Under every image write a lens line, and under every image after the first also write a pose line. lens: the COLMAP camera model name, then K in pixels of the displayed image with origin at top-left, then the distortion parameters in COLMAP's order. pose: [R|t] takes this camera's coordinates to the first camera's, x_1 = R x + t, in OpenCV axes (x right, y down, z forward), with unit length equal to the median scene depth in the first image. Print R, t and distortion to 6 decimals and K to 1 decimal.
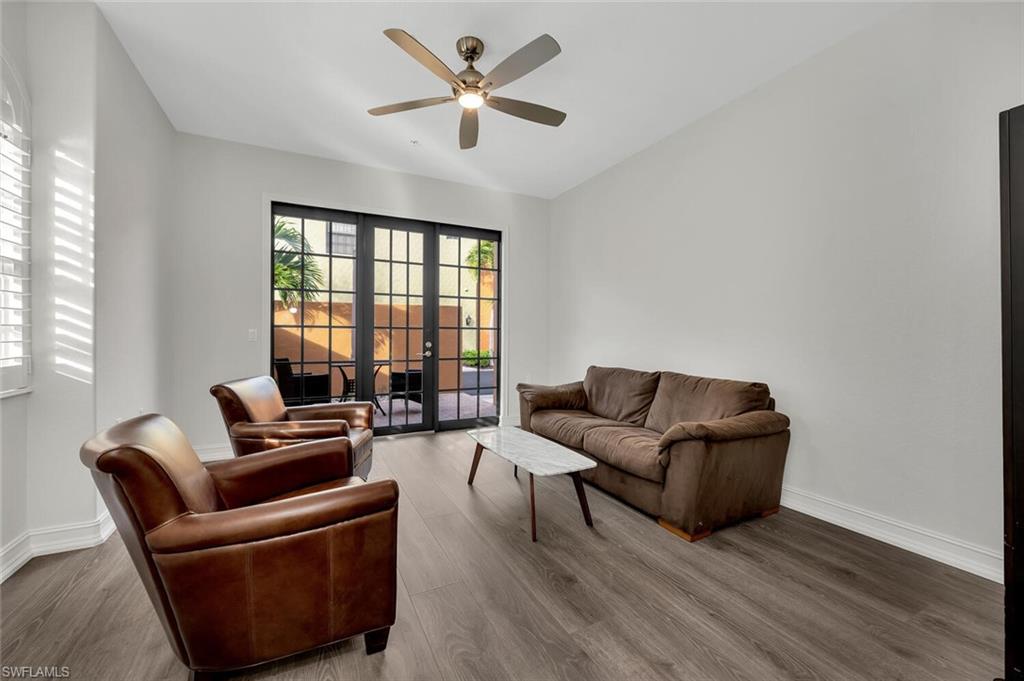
lens RADIAL K [[408.3, 0, 514.8], [0, 408.3, 335.3], [0, 0, 1]] dist [0.003717, 0.000053]
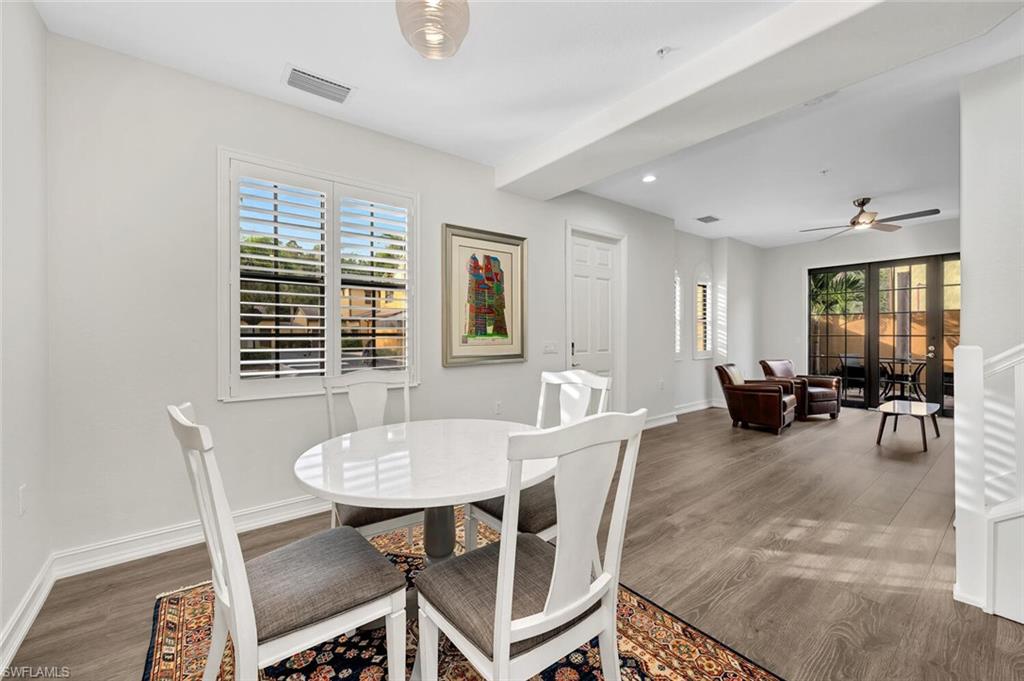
lens RADIAL K [[408.3, 0, 515.6], [0, 408.3, 337.2], [0, 0, 1]] dist [0.003717, 0.000053]
pose [[0.196788, 0.000920, -0.980446, 0.869857], [0.004213, 0.999990, 0.001784, -0.022000], [0.980437, -0.004482, 0.196782, -0.609590]]
